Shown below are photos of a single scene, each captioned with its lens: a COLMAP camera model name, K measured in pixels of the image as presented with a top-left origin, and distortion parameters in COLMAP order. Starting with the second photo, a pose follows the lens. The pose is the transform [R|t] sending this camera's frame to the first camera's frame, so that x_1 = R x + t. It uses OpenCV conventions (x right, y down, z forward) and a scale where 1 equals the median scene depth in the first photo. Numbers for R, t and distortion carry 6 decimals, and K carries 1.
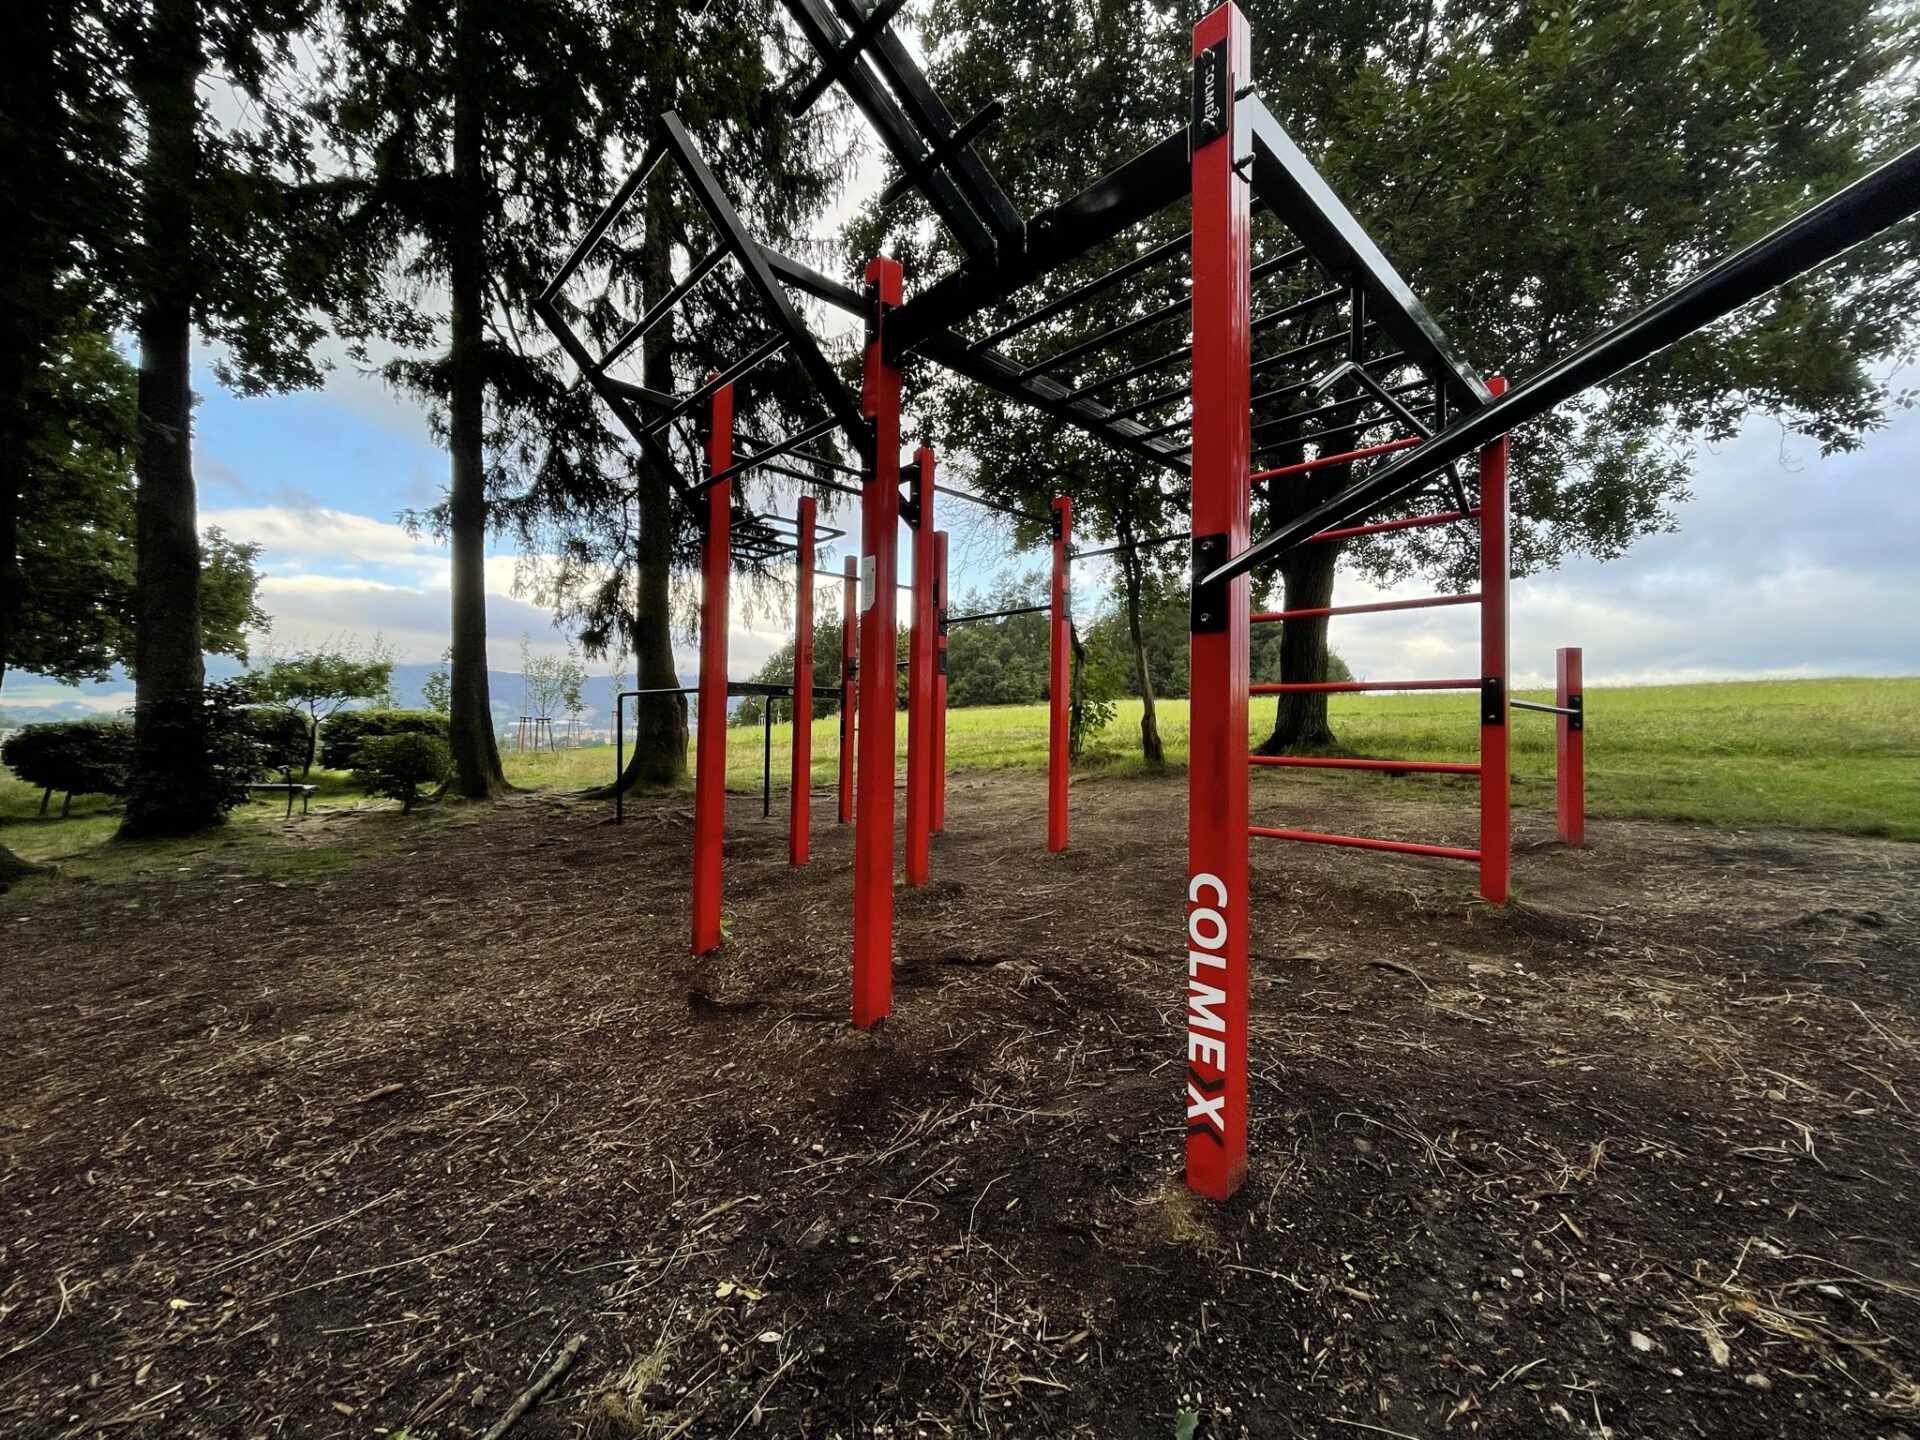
lens RADIAL K [[765.5, 0, 963.8], [0, 765.5, 724.6], [0, 0, 1]] dist [-0.002530, -0.000763]
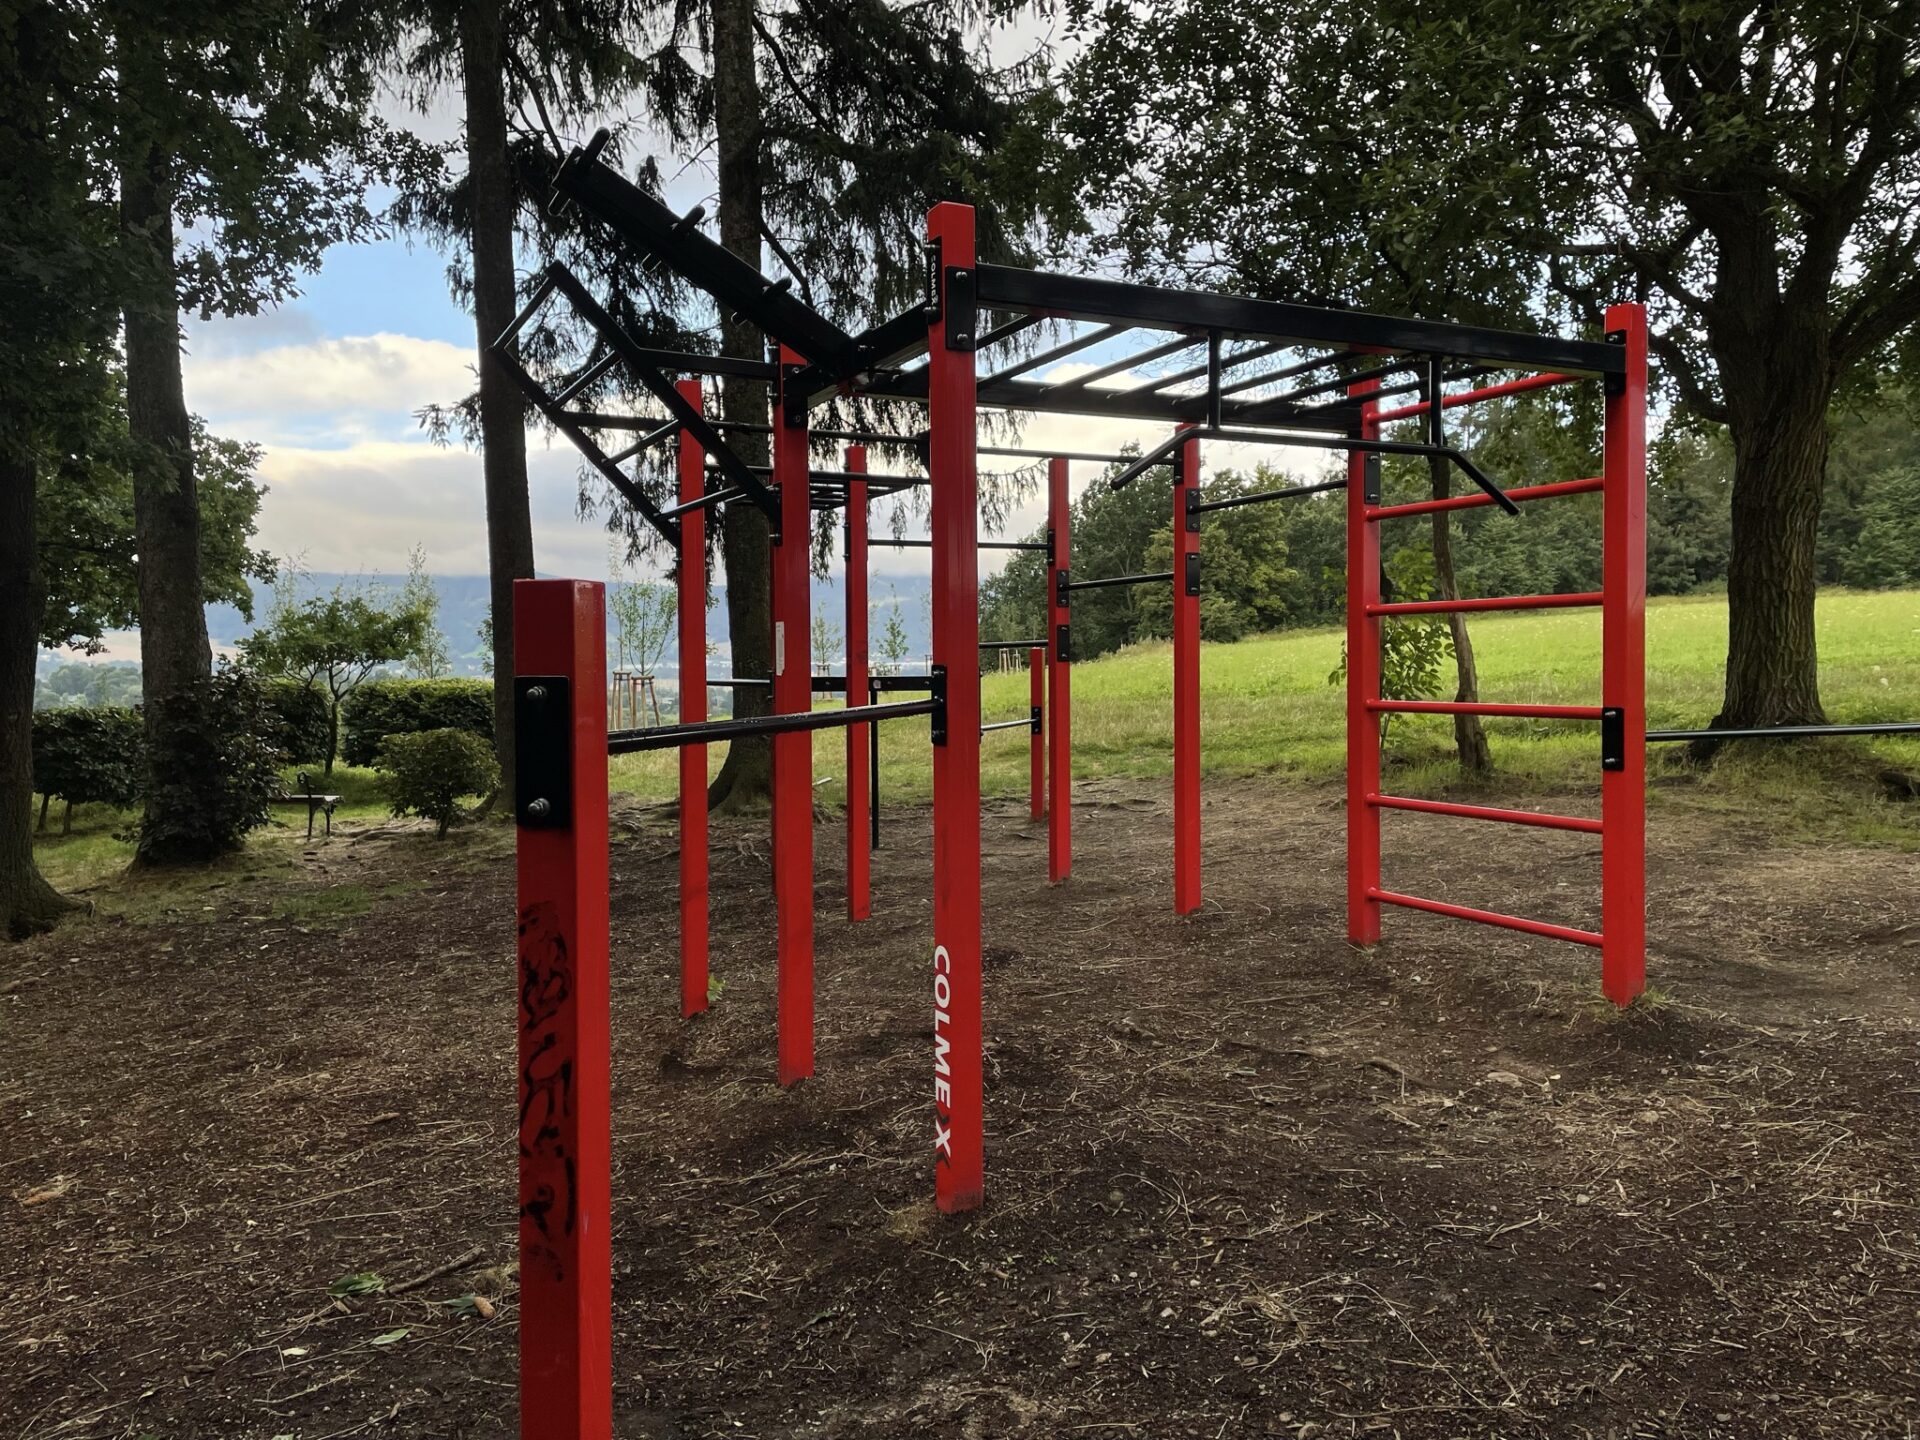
lens RADIAL K [[1430.1, 0, 960.0], [0, 1430.1, 720.0], [0, 0, 1]] dist [0.102398, -0.132646]
pose [[0.954884, -0.012934, -0.296696, 0.574244], [0.026301, 0.998809, 0.041106, -0.141875], [0.295811, -0.047055, 0.954087, -0.635073]]
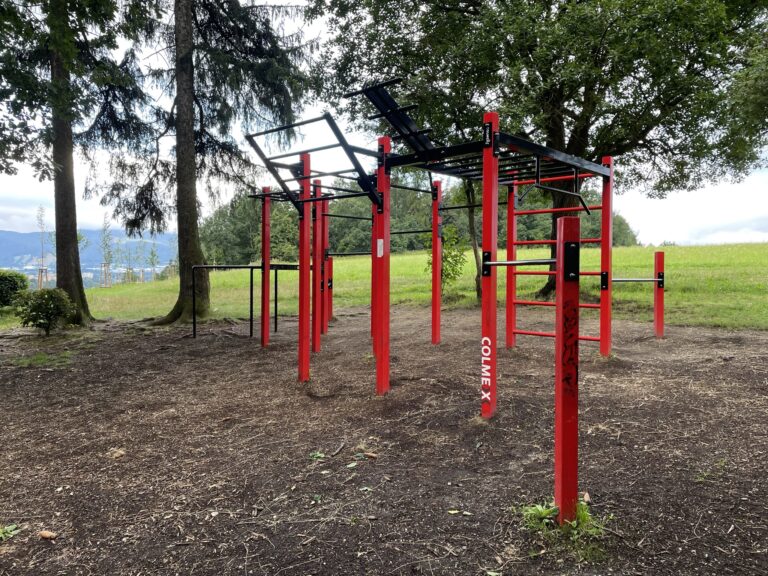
lens RADIAL K [[572.0, 0, 384.0], [0, 572.0, 288.0], [0, 0, 1]] dist [0.102398, -0.132646]
pose [[0.998004, -0.010613, 0.062256, -0.219913], [0.008315, 0.999278, 0.037061, -0.097905], [-0.062605, -0.036470, 0.997372, -1.081697]]
